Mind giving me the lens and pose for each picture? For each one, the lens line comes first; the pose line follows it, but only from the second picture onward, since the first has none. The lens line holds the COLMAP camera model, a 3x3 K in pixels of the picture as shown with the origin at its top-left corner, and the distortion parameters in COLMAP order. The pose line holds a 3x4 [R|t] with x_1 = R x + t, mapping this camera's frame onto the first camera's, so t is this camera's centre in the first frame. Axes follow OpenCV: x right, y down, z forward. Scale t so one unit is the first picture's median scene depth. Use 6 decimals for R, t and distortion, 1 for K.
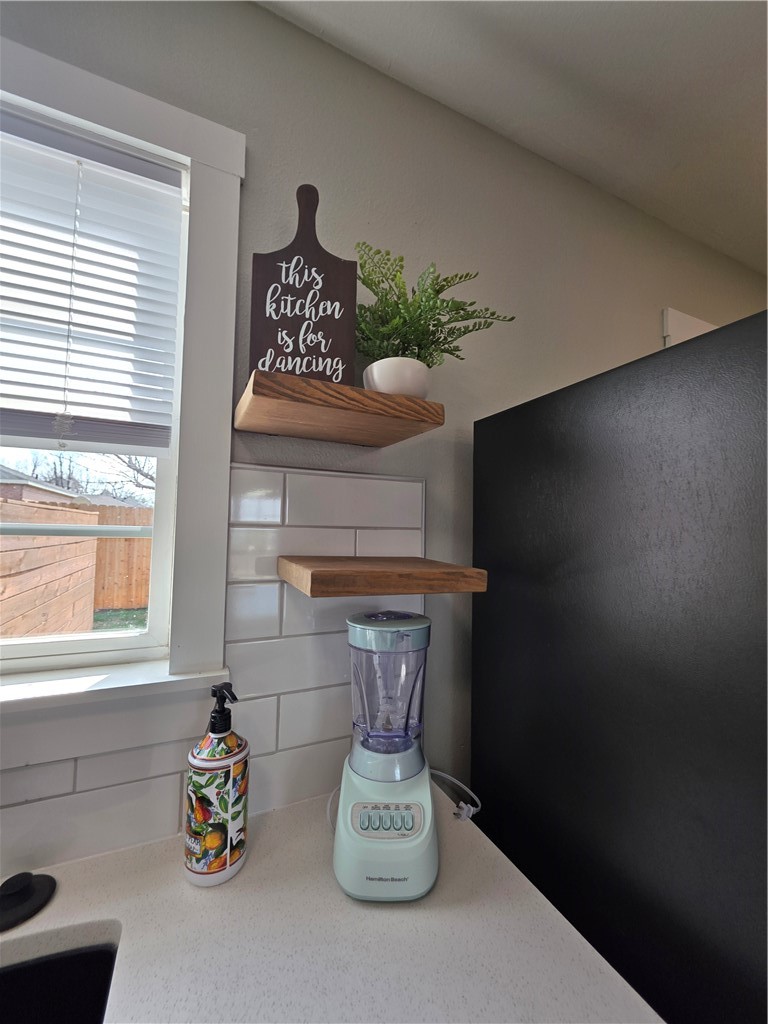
lens RADIAL K [[412.9, 0, 386.1], [0, 412.9, 513.8], [0, 0, 1]] dist [0.001759, -0.000526]
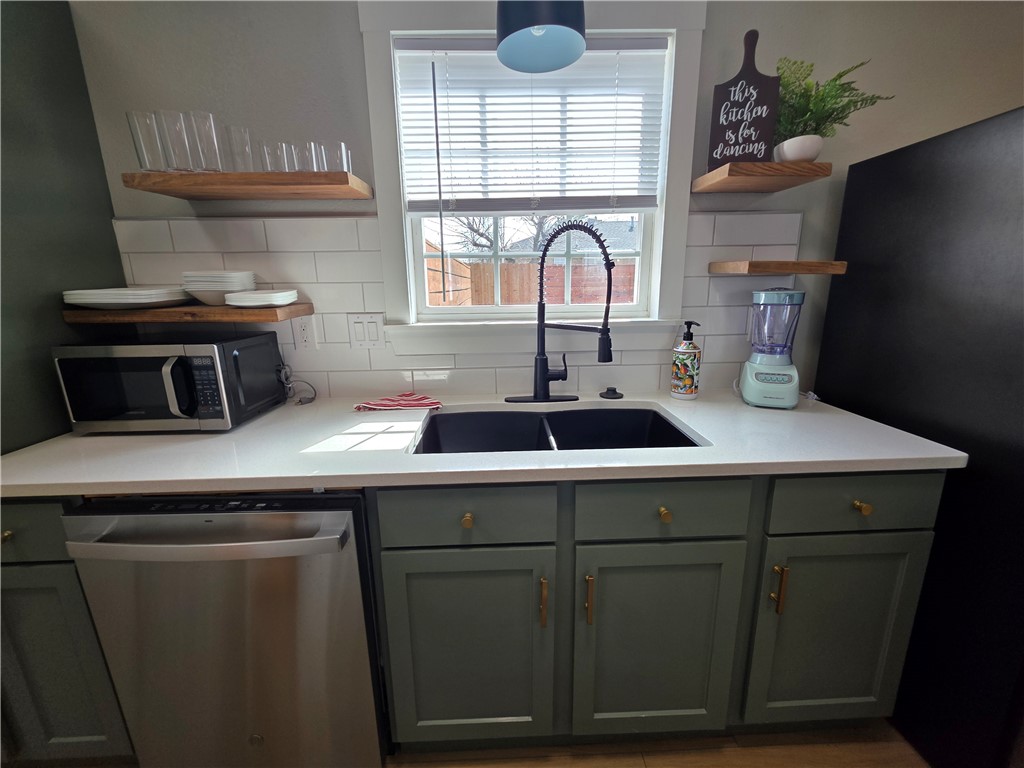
lens RADIAL K [[411.1, 0, 510.6], [0, 411.1, 381.2], [0, 0, 1]] dist [0.001568, -0.000455]
pose [[0.918250, 0.057878, -0.391749, -0.357767], [0.050281, 0.964214, 0.260313, 0.097923], [0.392796, -0.258730, 0.882480, -1.249245]]
